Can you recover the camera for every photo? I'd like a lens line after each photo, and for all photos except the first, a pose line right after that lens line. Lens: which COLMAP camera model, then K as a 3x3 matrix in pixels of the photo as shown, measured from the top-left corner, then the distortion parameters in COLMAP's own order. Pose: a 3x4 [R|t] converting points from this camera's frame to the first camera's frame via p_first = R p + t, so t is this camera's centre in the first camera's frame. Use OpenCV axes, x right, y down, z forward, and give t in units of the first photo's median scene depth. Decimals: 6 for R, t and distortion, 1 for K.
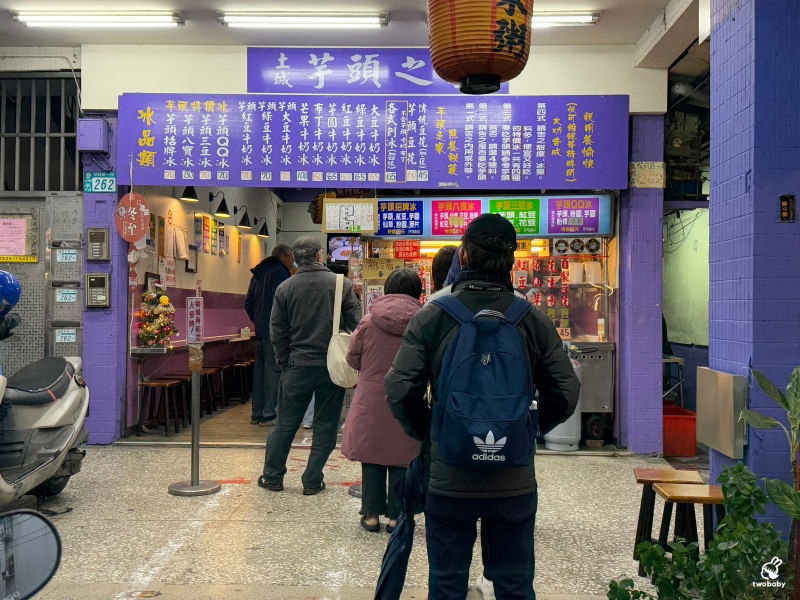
lens RADIAL K [[873.7, 0, 398.4], [0, 873.7, 302.2], [0, 0, 1]] dist [0.141817, 0.000000]
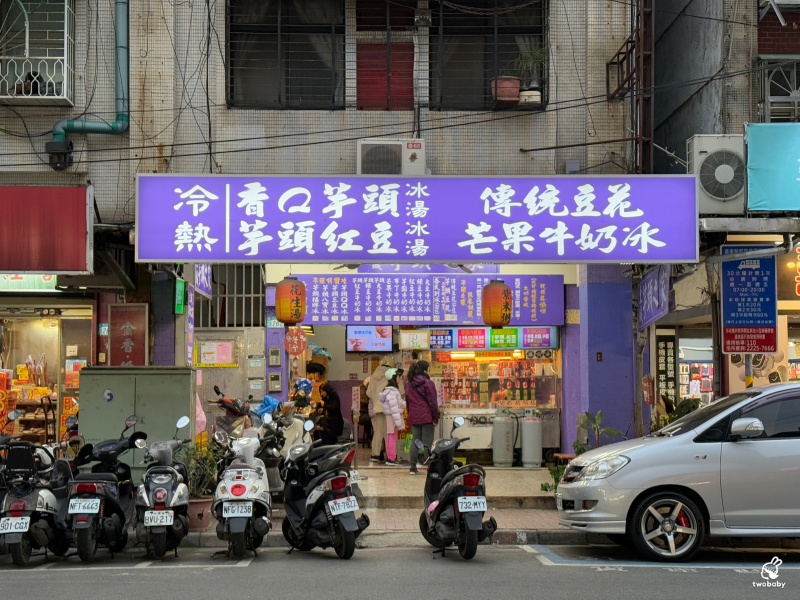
lens RADIAL K [[1282.8, 0, 397.9], [0, 1282.8, 303.5], [0, 0, 1]] dist [0.117212, 0.000000]
pose [[0.998097, -0.007528, 0.061202, -0.250031], [0.010734, 0.998577, -0.052231, -0.034663], [-0.060722, 0.052789, 0.996758, -1.643215]]
